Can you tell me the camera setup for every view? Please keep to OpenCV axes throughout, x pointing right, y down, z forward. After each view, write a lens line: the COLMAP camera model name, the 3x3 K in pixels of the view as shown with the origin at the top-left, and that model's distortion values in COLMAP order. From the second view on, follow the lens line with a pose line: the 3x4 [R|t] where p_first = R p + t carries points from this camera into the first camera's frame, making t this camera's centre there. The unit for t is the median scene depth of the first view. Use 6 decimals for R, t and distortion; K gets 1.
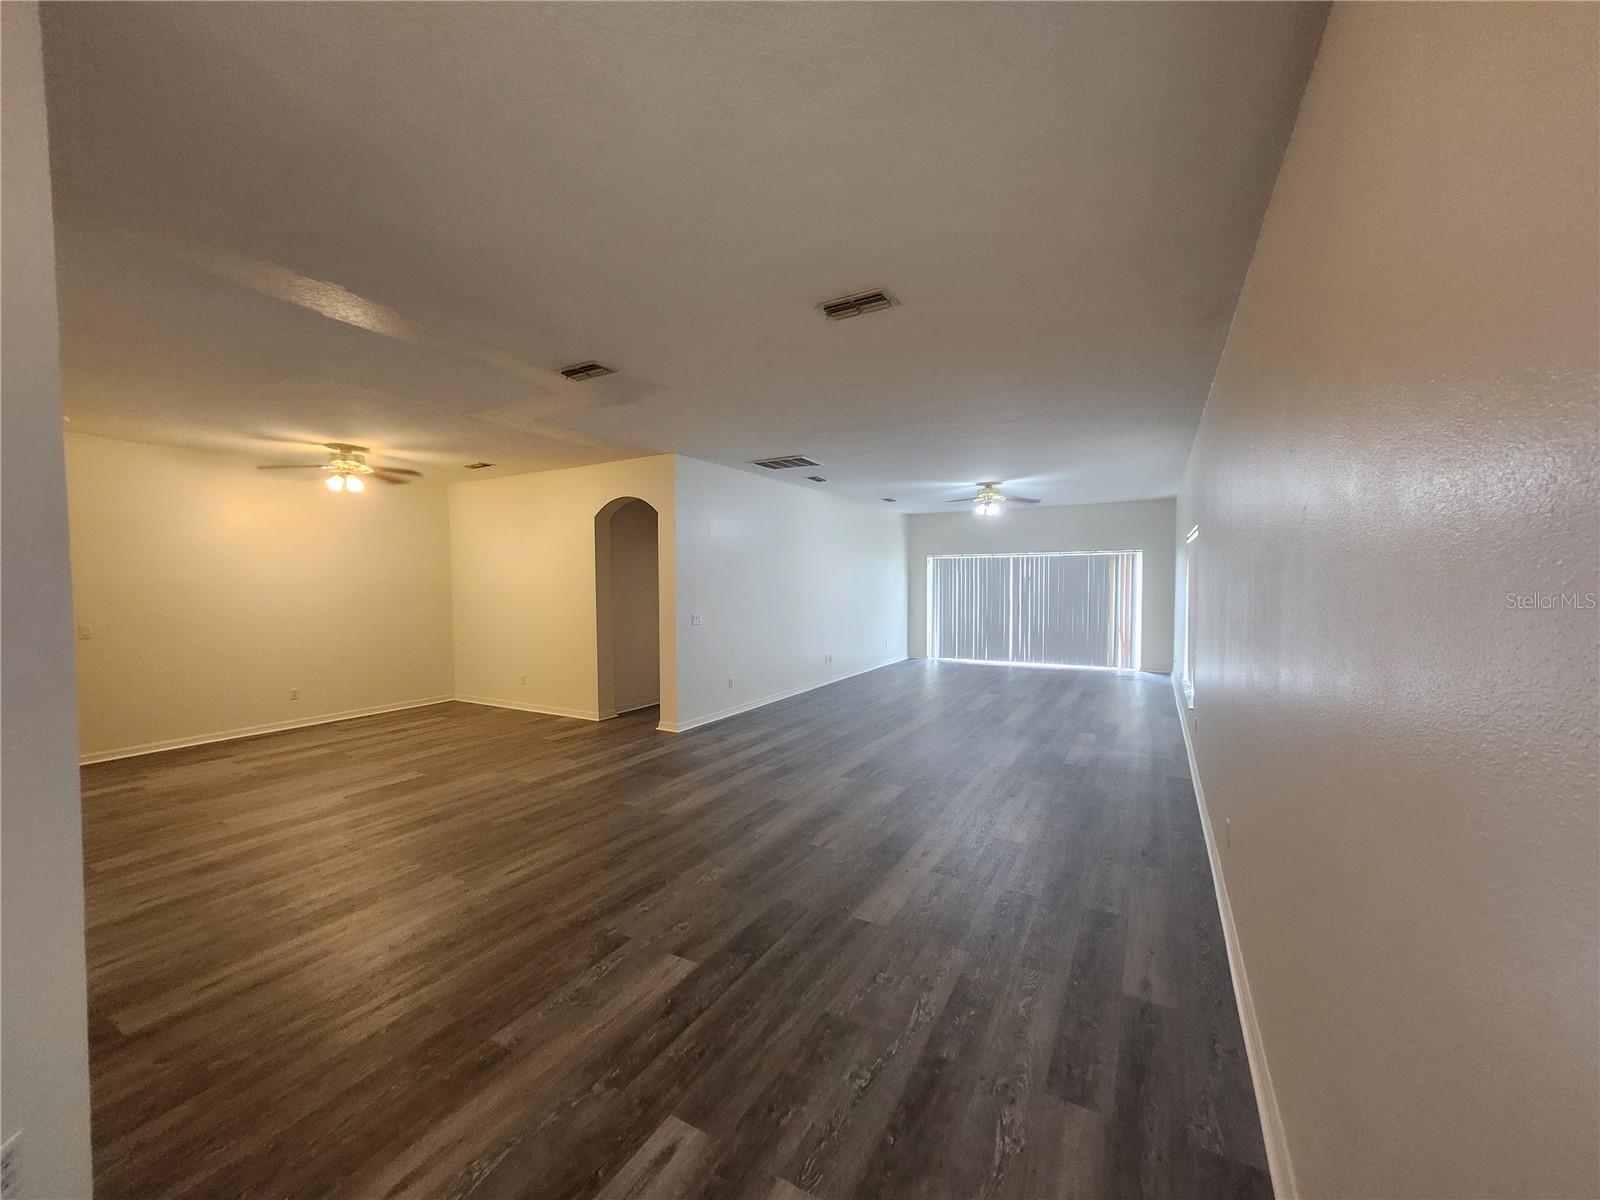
lens RADIAL K [[629.1, 0, 791.3], [0, 629.1, 598.5], [0, 0, 1]] dist [-0.001504, 0.002422]
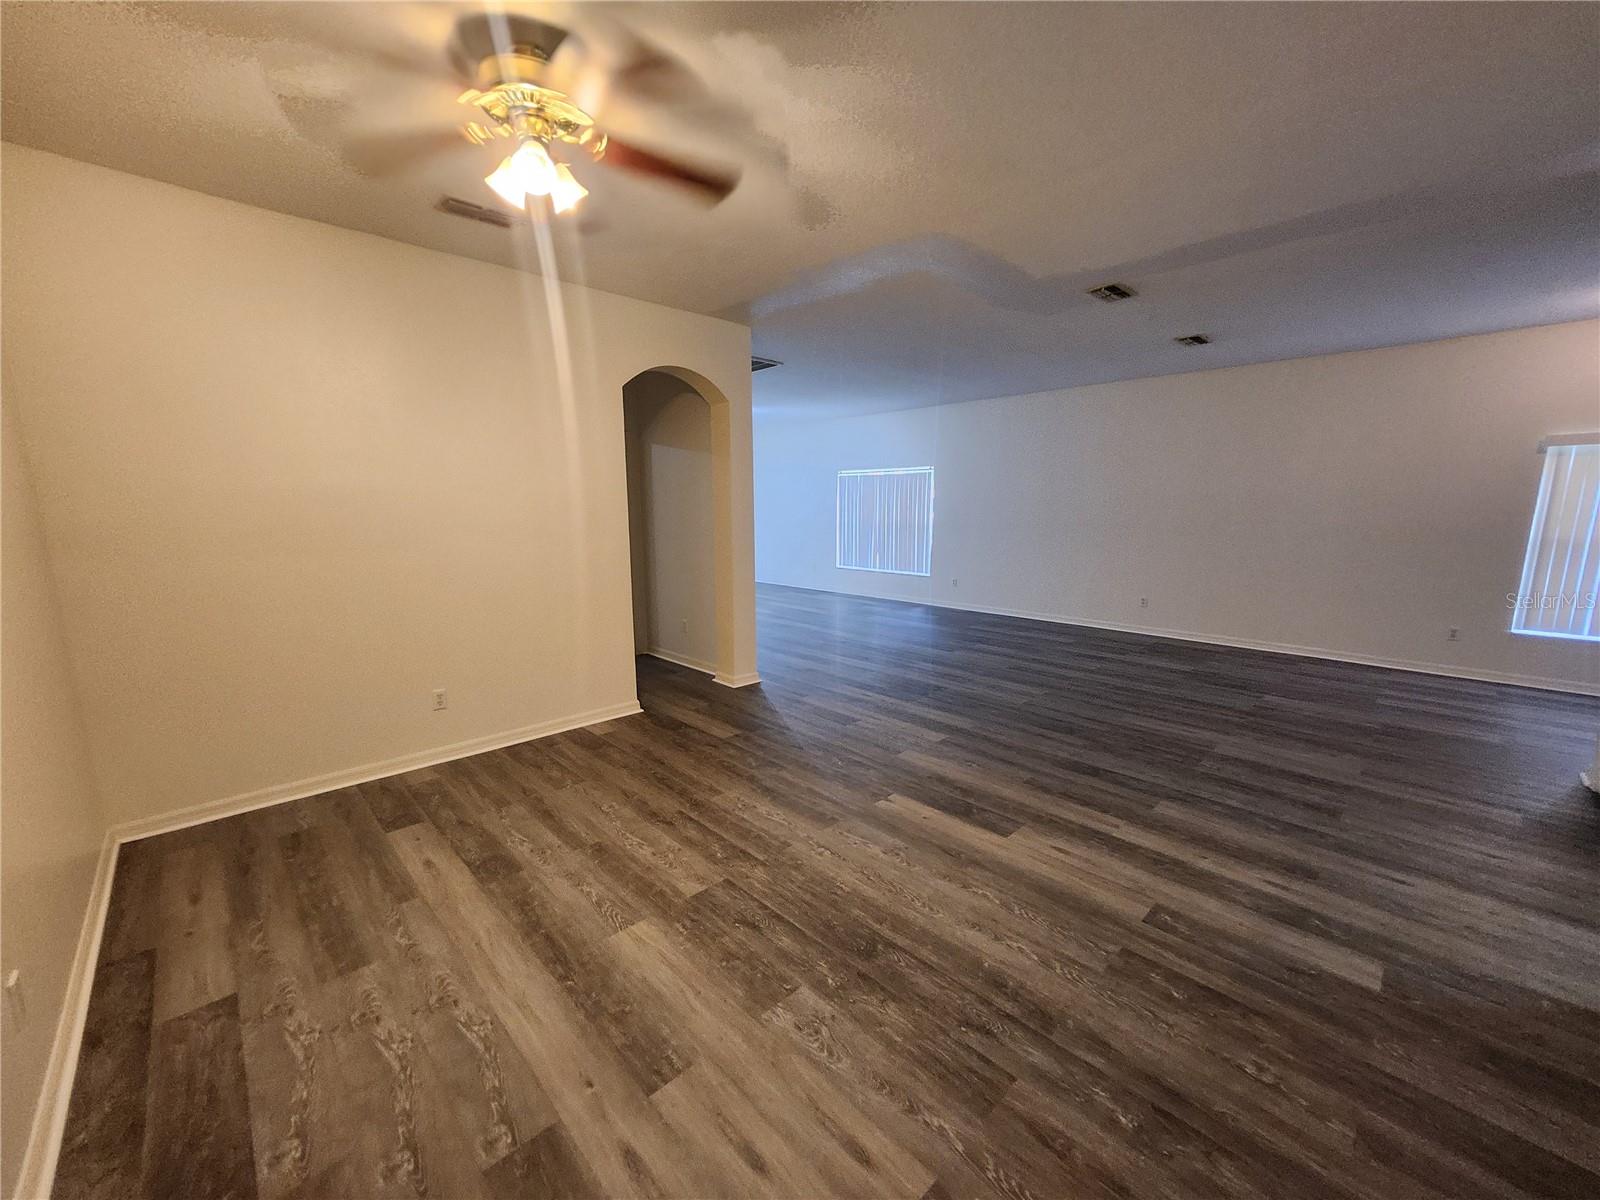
lens RADIAL K [[629.1, 0, 775.1], [0, 629.1, 614.1], [0, 0, 1]] dist [-0.001504, 0.002422]
pose [[0.306925, -0.160787, 0.938054, -0.561414], [0.027553, 0.986714, 0.160113, -0.005250], [-0.951335, -0.023296, 0.307278, 0.432265]]
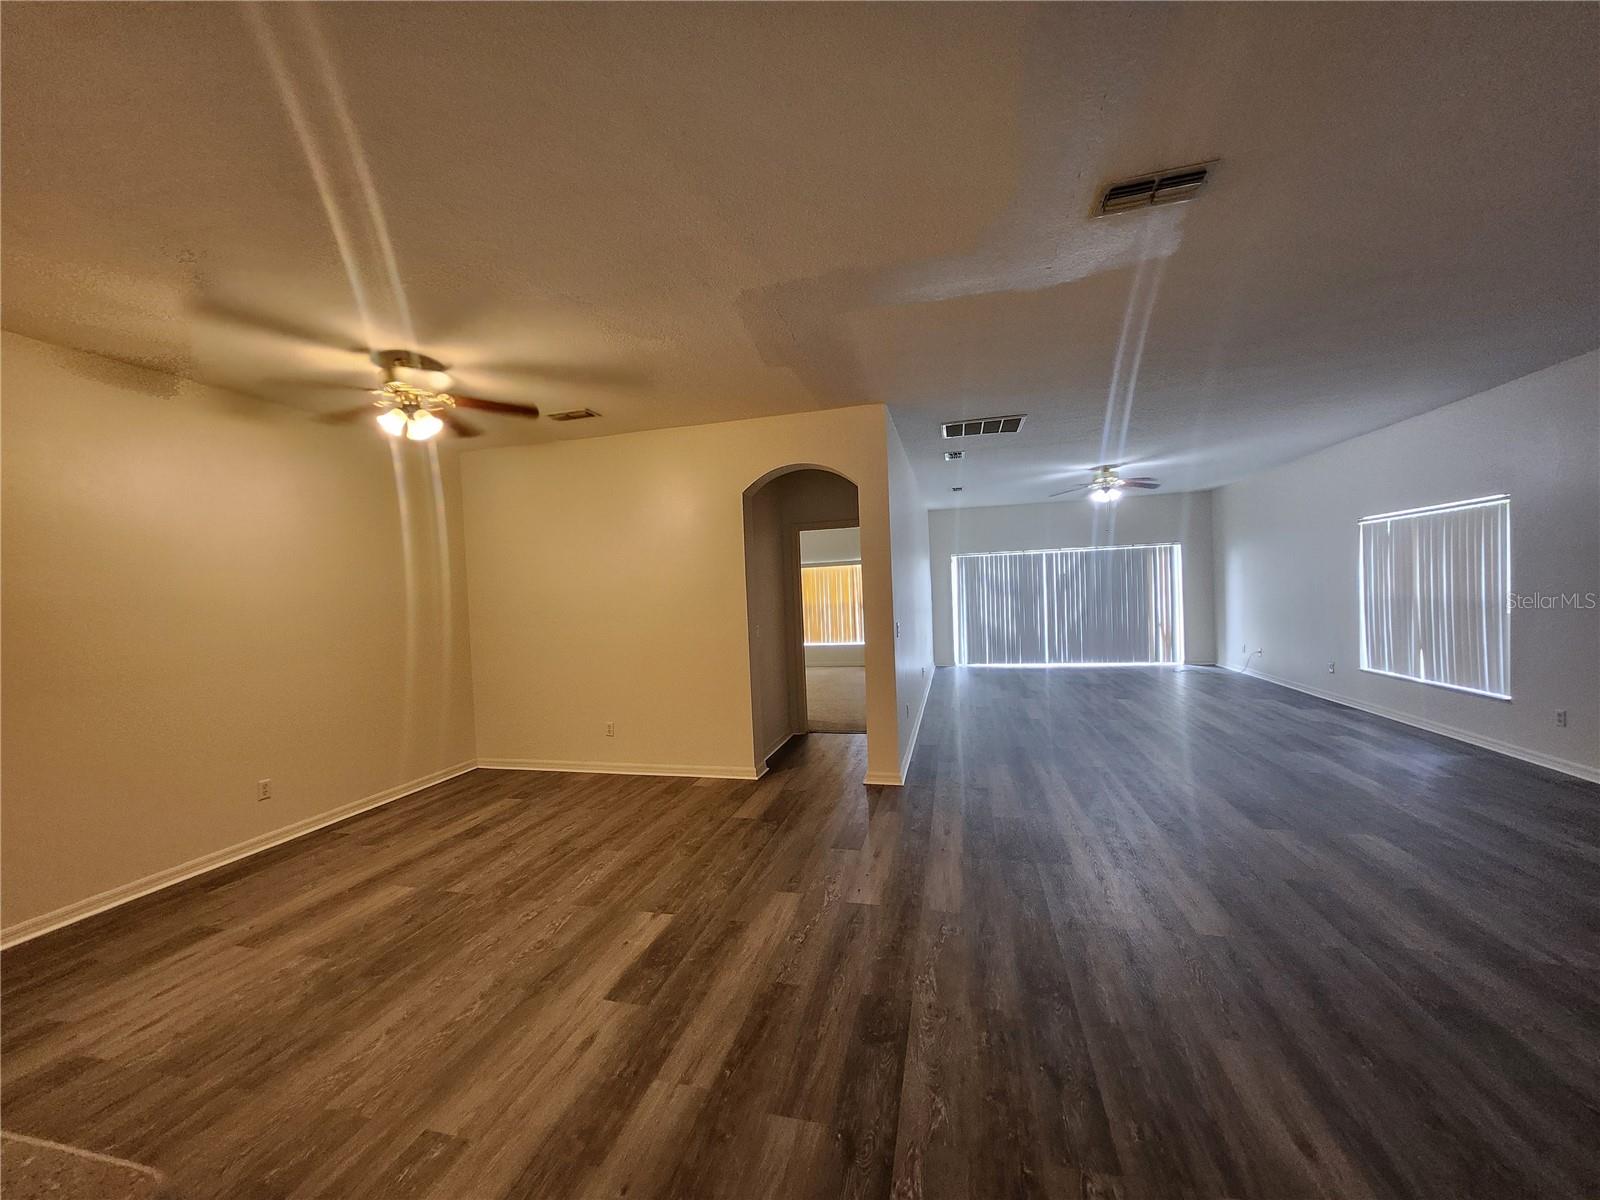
lens RADIAL K [[629.1, 0, 793.4], [0, 629.1, 605.6], [0, 0, 1]] dist [-0.001504, 0.002422]
pose [[0.966806, -0.039059, 0.252509, -0.285606], [0.041251, 0.999143, -0.003390, 0.000826], [-0.252160, 0.013694, 0.967589, 0.192007]]
